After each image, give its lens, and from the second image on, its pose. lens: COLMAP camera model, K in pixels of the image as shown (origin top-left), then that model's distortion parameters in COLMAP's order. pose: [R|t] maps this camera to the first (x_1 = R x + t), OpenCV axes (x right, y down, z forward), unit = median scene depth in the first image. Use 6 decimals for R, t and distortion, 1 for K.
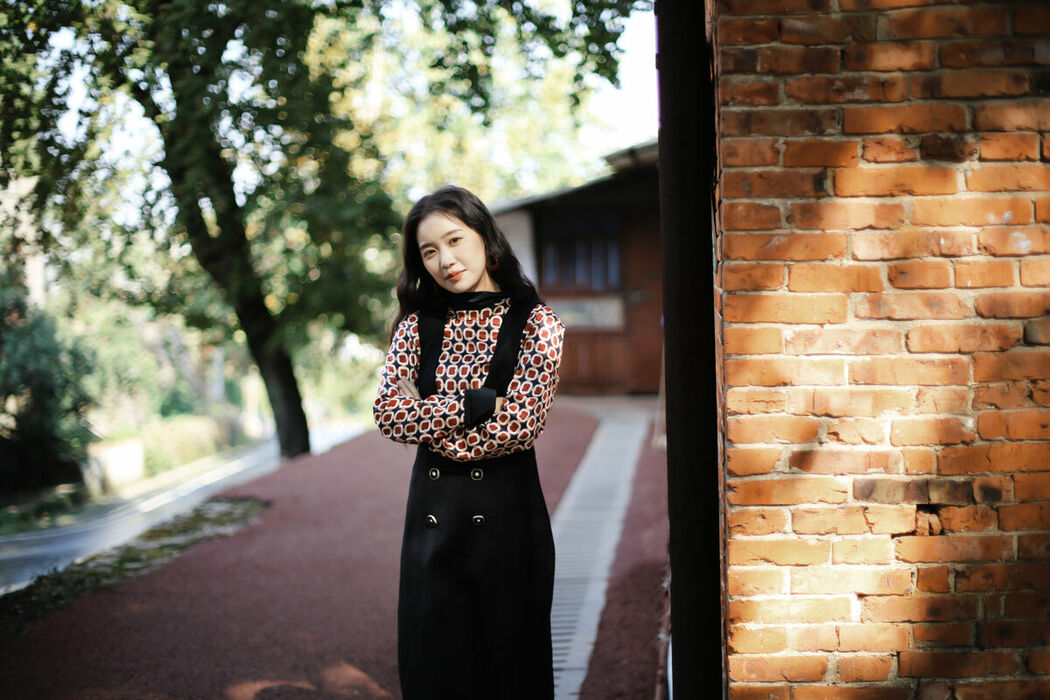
lens RADIAL K [[1532.6, 0, 525.0], [0, 1532.6, 350.0], [0, 0, 1]] dist [-0.162961, 0.160824]
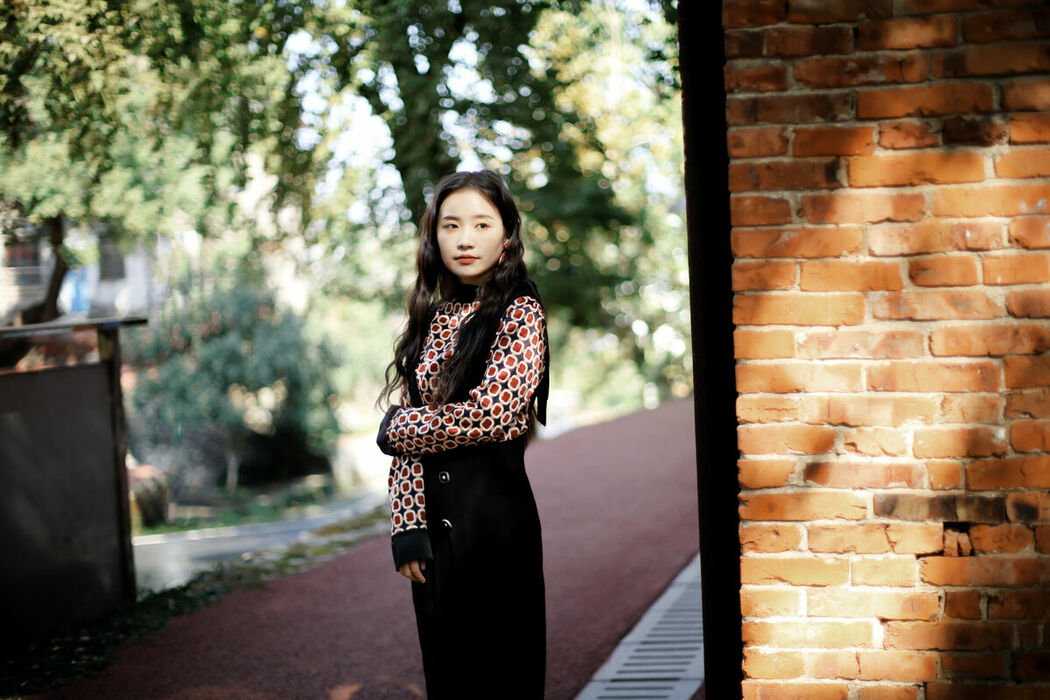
lens RADIAL K [[1532.6, 0, 525.0], [0, 1532.6, 350.0], [0, 0, 1]] dist [-0.162961, 0.160824]
pose [[0.984547, -0.005337, -0.175042, 0.170178], [0.006269, 0.999969, 0.004770, -0.007941], [0.175011, -0.005793, 0.984549, 0.057537]]
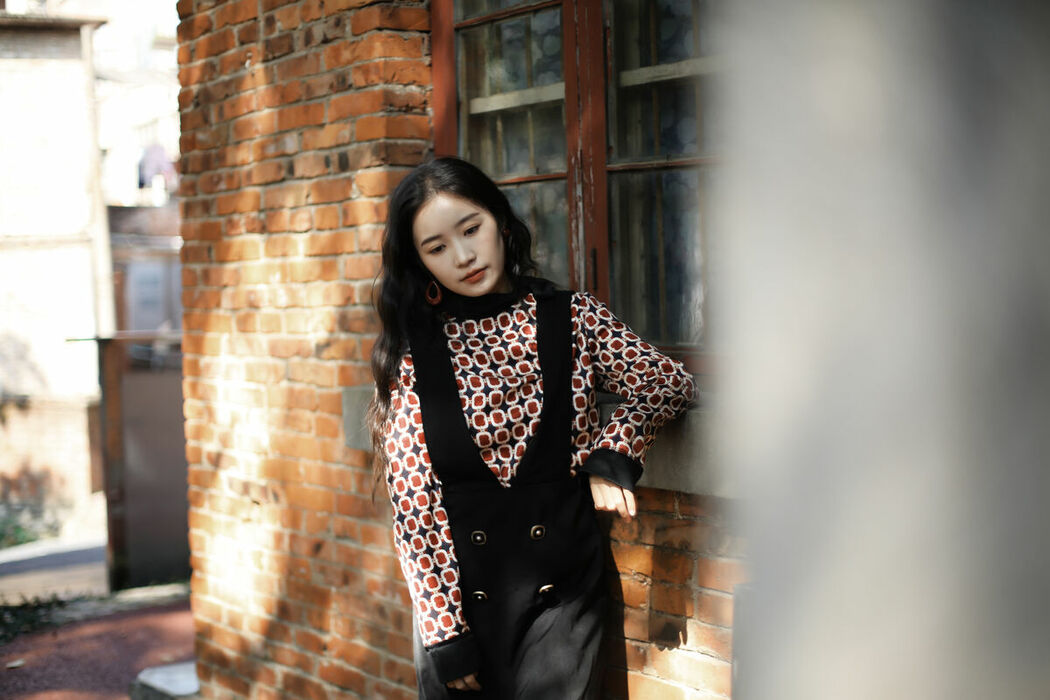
lens RADIAL K [[1532.6, 0, 525.0], [0, 1532.6, 350.0], [0, 0, 1]] dist [-0.162961, 0.160824]
pose [[0.686408, 0.036485, -0.726301, 1.362969], [-0.030215, 0.999309, 0.021644, -0.060675], [0.726589, 0.007089, 0.687036, 0.274241]]
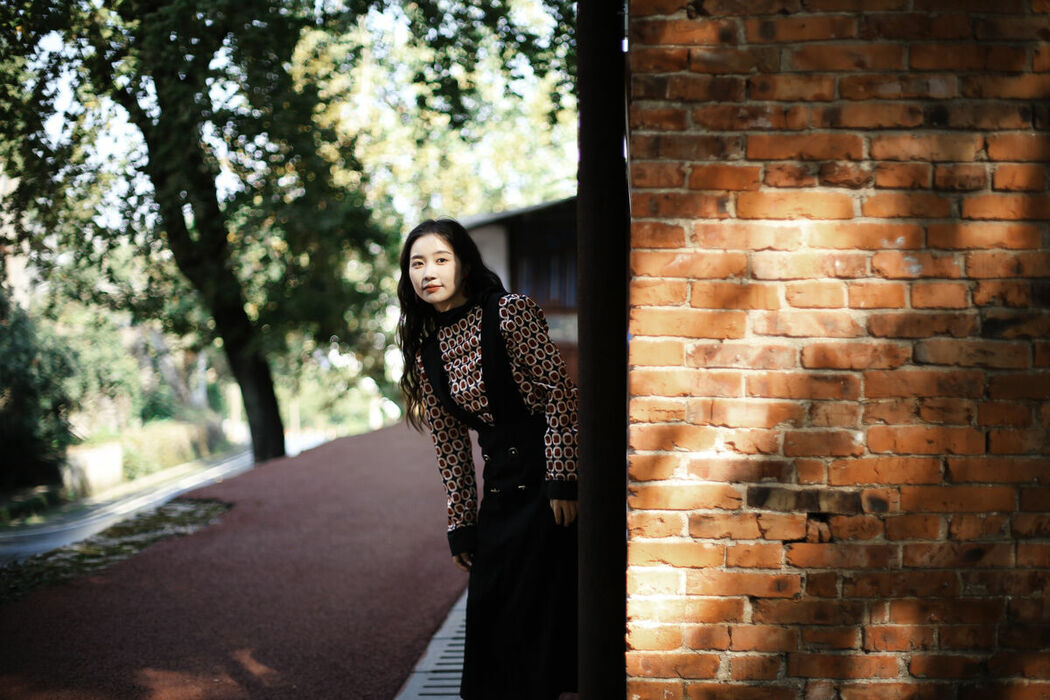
lens RADIAL K [[1532.6, 0, 525.0], [0, 1532.6, 350.0], [0, 0, 1]] dist [-0.162961, 0.160824]
pose [[0.999578, 0.027858, 0.008225, 0.050601], [-0.027774, 0.999562, -0.010187, 0.005143], [-0.008506, 0.009955, 0.999914, -0.056210]]
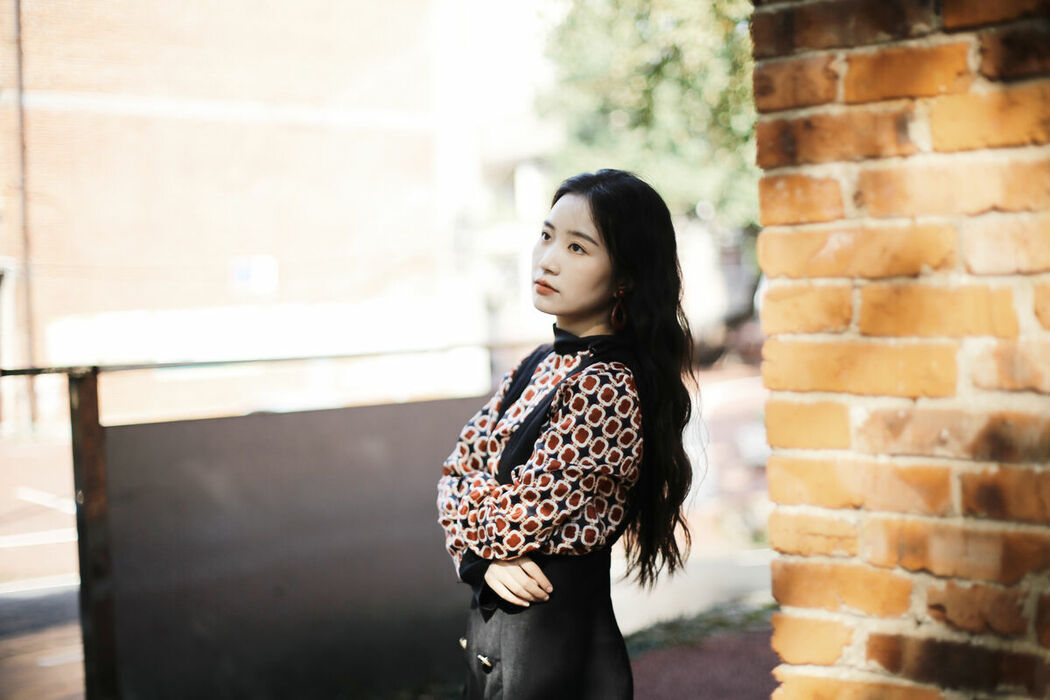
lens RADIAL K [[1532.6, 0, 525.0], [0, 1532.6, 350.0], [0, 0, 1]] dist [-0.162961, 0.160824]
pose [[0.793158, 0.010030, -0.608933, 0.406130], [-0.009922, 0.999944, 0.003546, -0.034005], [0.608935, 0.003229, 0.793214, 0.504275]]
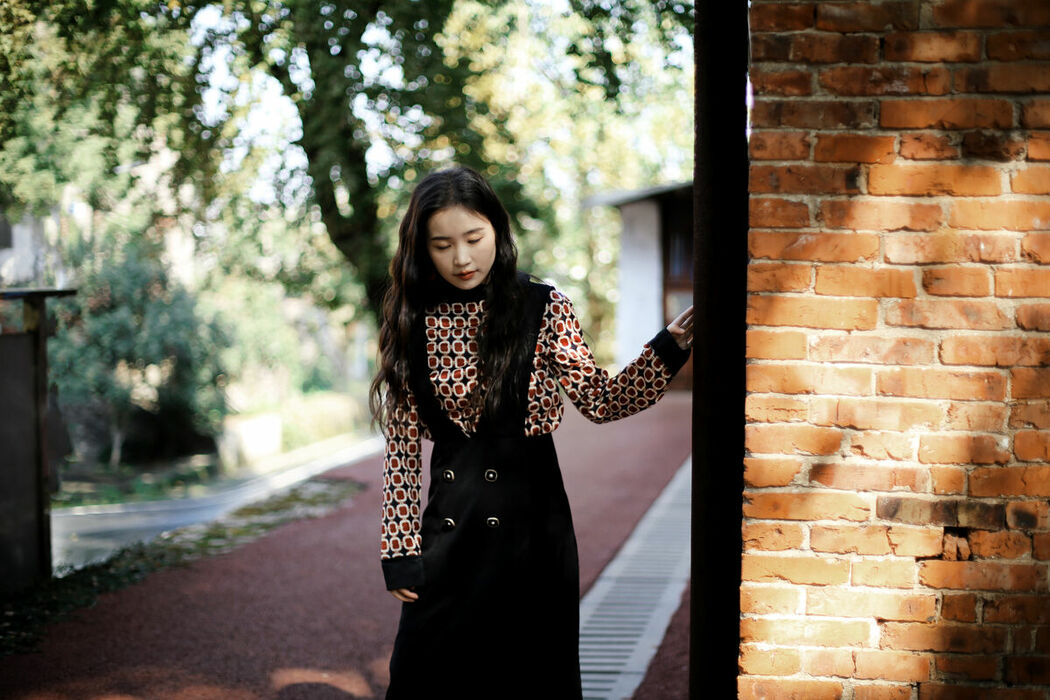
lens RADIAL K [[1532.6, 0, 525.0], [0, 1532.6, 350.0], [0, 0, 1]] dist [-0.162961, 0.160824]
pose [[0.994498, 0.038762, -0.097316, 0.087791], [-0.037976, 0.999229, 0.009919, -0.006434], [0.097625, -0.006169, 0.995204, 0.046570]]
